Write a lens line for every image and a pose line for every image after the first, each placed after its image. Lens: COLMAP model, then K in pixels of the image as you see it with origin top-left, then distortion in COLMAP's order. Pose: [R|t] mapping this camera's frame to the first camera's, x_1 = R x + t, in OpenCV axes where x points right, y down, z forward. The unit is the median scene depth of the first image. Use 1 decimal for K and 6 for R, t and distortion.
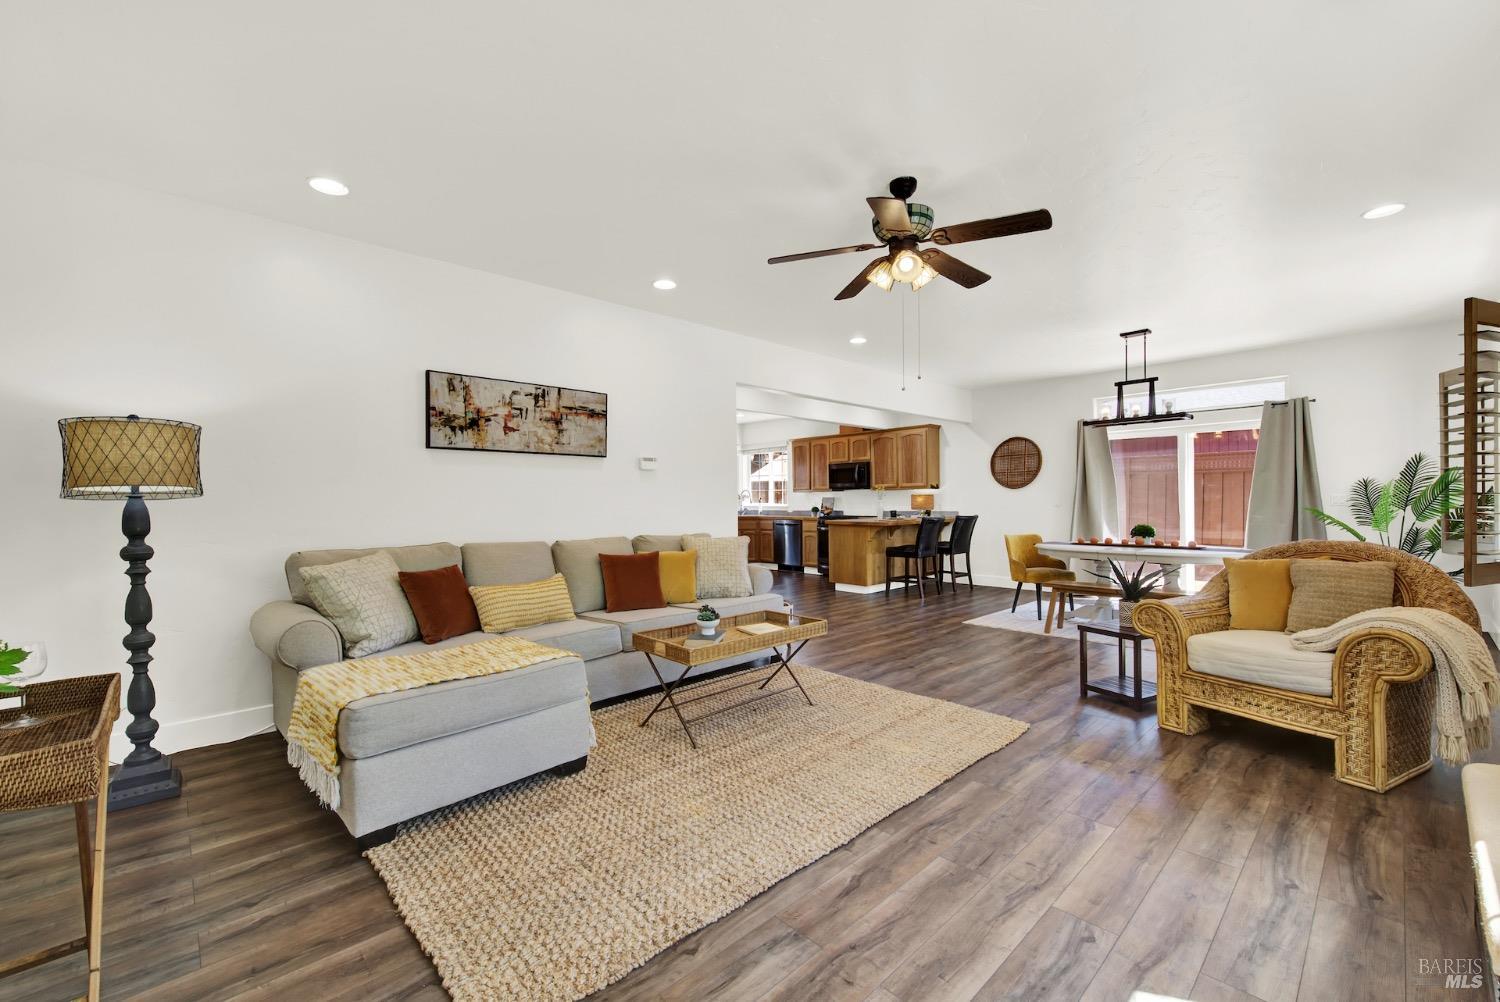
lens RADIAL K [[622.8, 0, 750.0], [0, 622.8, 501.0], [0, 0, 1]] dist [0.001324, -0.000106]
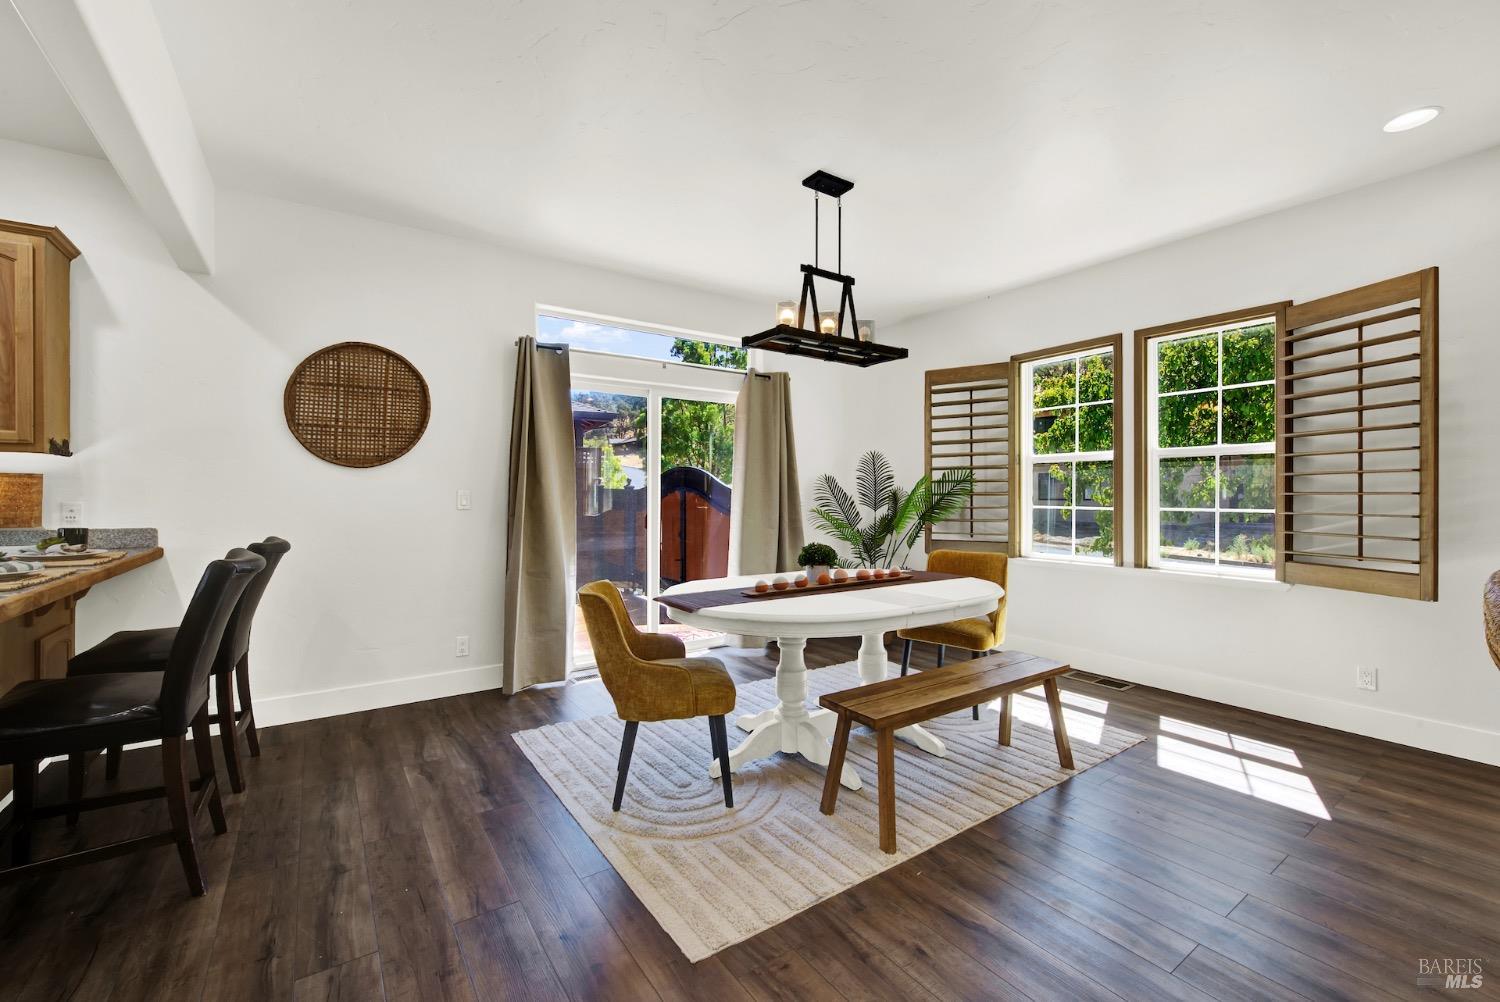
lens RADIAL K [[616.1, 0, 743.5], [0, 616.1, 496.6], [0, 0, 1]] dist [-0.002814, -0.000485]
pose [[0.151223, 0.008395, 0.988464, 0.055275], [-0.002852, 0.999963, -0.008057, 0.001484], [-0.988496, -0.001600, 0.151242, 0.606956]]
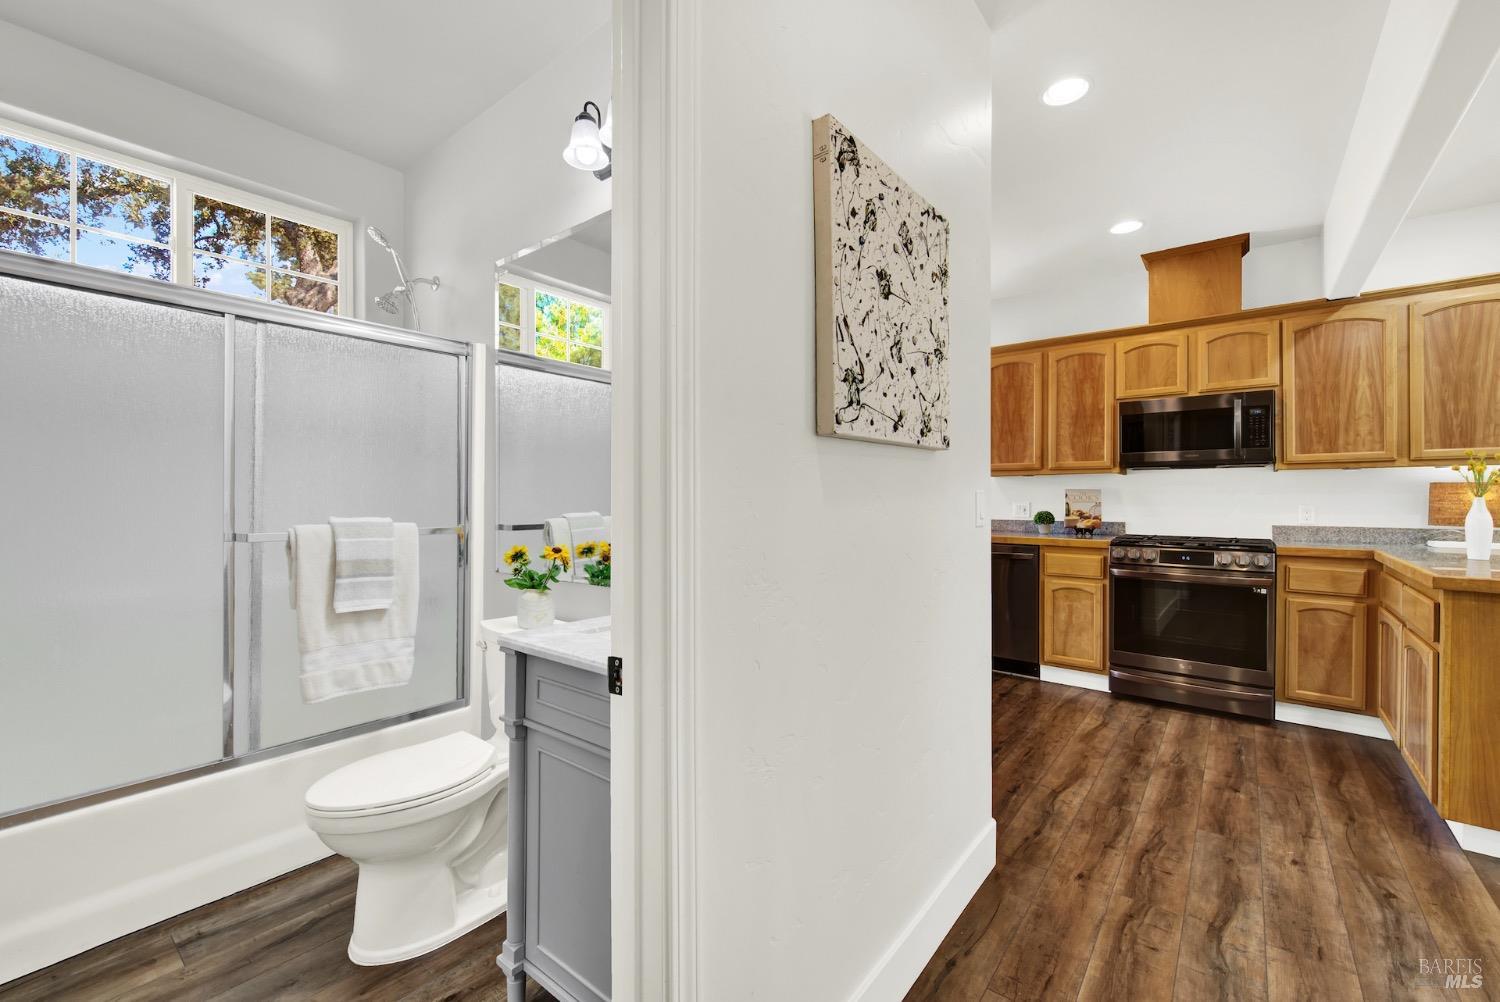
lens RADIAL K [[622.8, 0, 750.0], [0, 622.8, 501.0], [0, 0, 1]] dist [0.001324, -0.000106]
pose [[0.989900, 0.010663, 0.141363, -0.166371], [-0.011367, 0.999927, 0.004168, 0.003060], [-0.141309, -0.005733, 0.989949, 0.698026]]
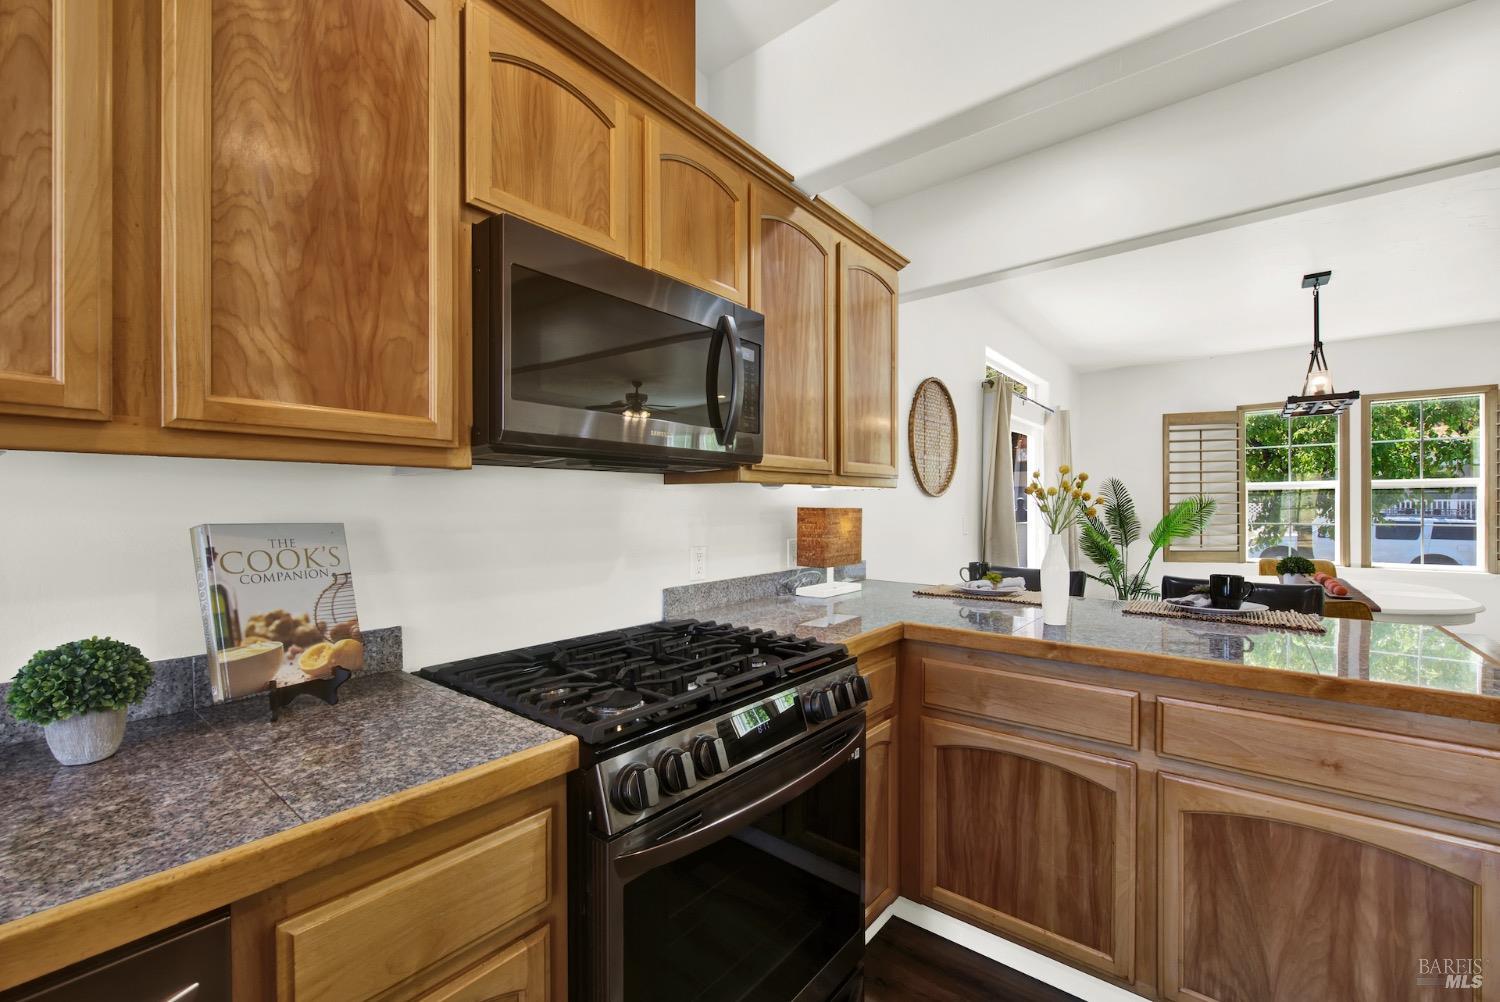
lens RADIAL K [[610.9, 0, 752.8], [0, 610.9, 507.7], [0, 0, 1]] dist [-0.003251, -0.000383]
pose [[-0.129095, 0.009657, 0.991585, 0.017813], [0.005097, 0.999946, -0.009075, -0.008102], [-0.991619, 0.003883, -0.129138, 1.043604]]
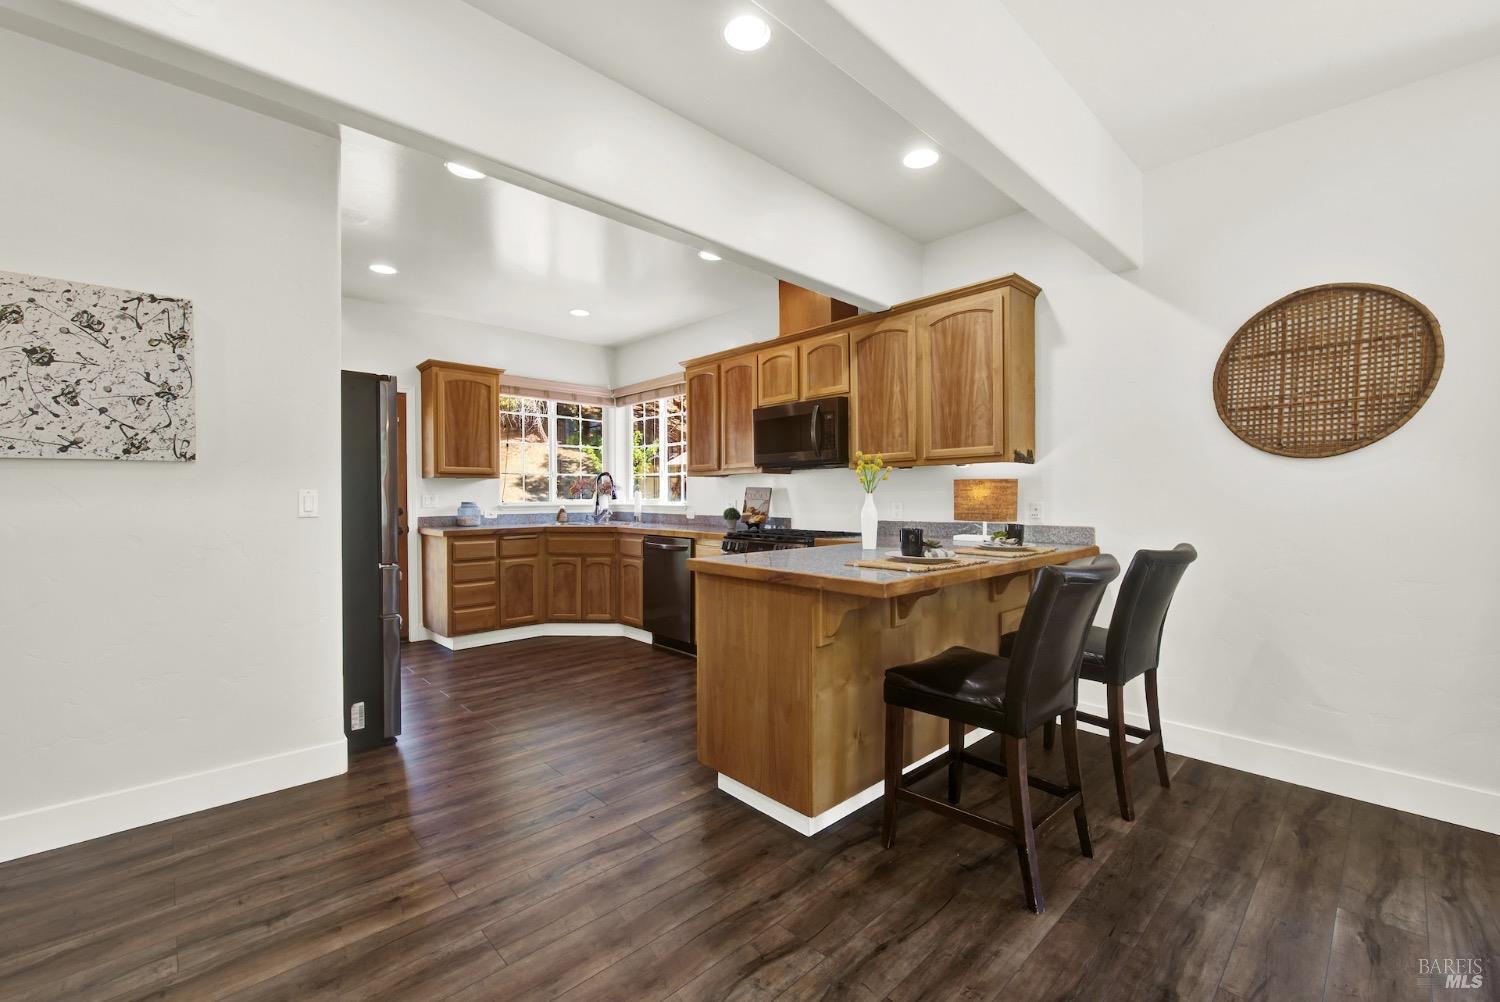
lens RADIAL K [[612.9, 0, 754.5], [0, 612.9, 502.2], [0, 0, 1]] dist [-0.006288, -0.000314]
pose [[0.999970, 0.007641, 0.000919, 0.136133], [-0.007648, 0.999934, 0.008529, 0.000985], [-0.000854, -0.008536, 0.999963, 0.621516]]
